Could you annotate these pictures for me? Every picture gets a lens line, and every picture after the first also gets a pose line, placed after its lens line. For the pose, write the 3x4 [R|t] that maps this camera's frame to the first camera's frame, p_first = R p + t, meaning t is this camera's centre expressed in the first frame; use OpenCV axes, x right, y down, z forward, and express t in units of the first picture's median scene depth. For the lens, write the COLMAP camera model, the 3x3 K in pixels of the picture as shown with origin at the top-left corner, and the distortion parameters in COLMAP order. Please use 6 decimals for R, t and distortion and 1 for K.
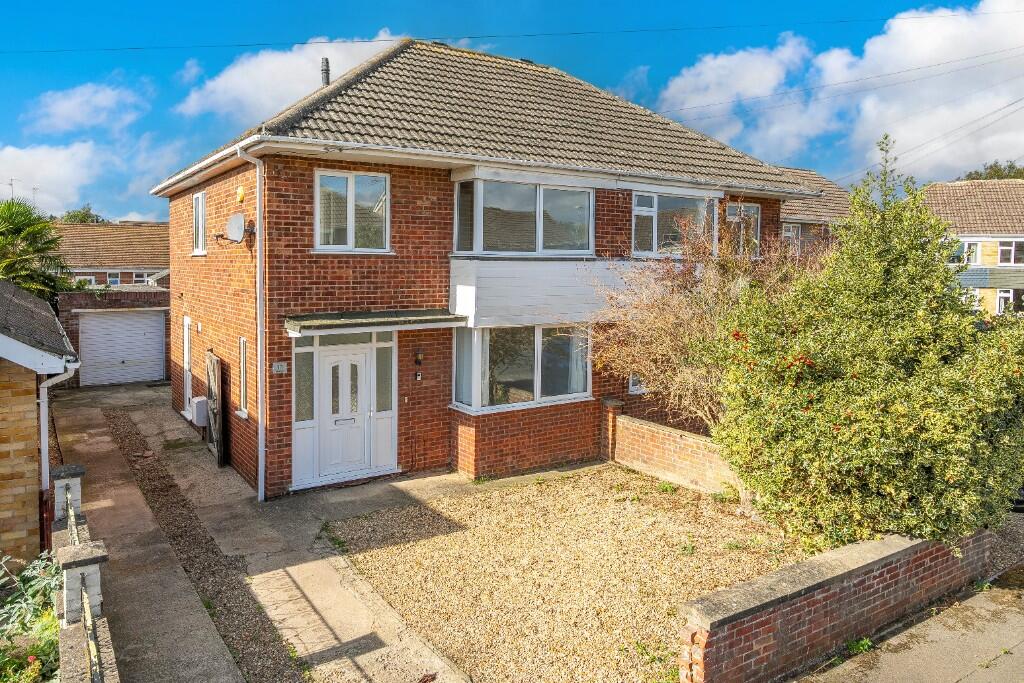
lens RADIAL K [[467.7, 0, 512.1], [0, 467.7, 341.2], [0, 0, 1]] dist [-0.003607, -0.000316]
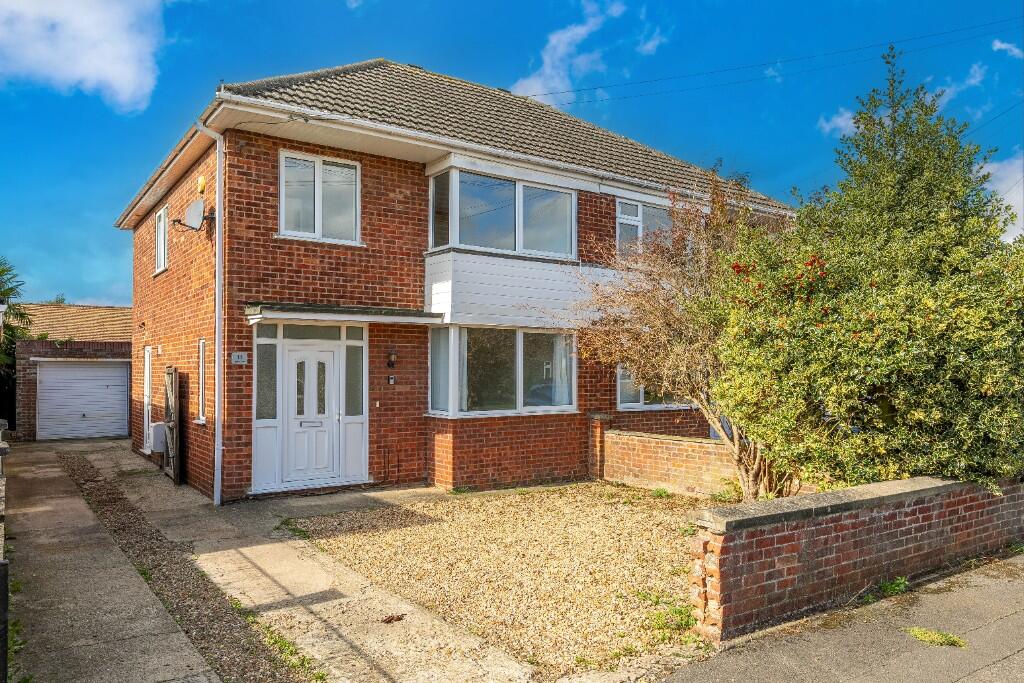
lens RADIAL K [[486.9, 0, 496.7], [0, 486.9, 368.0], [0, 0, 1]] dist [-0.002038, -0.000296]
pose [[0.999908, -0.010815, 0.008247, 0.001872], [0.011163, 0.998994, -0.043443, 0.122773], [-0.007768, 0.043531, 0.999022, 0.038169]]
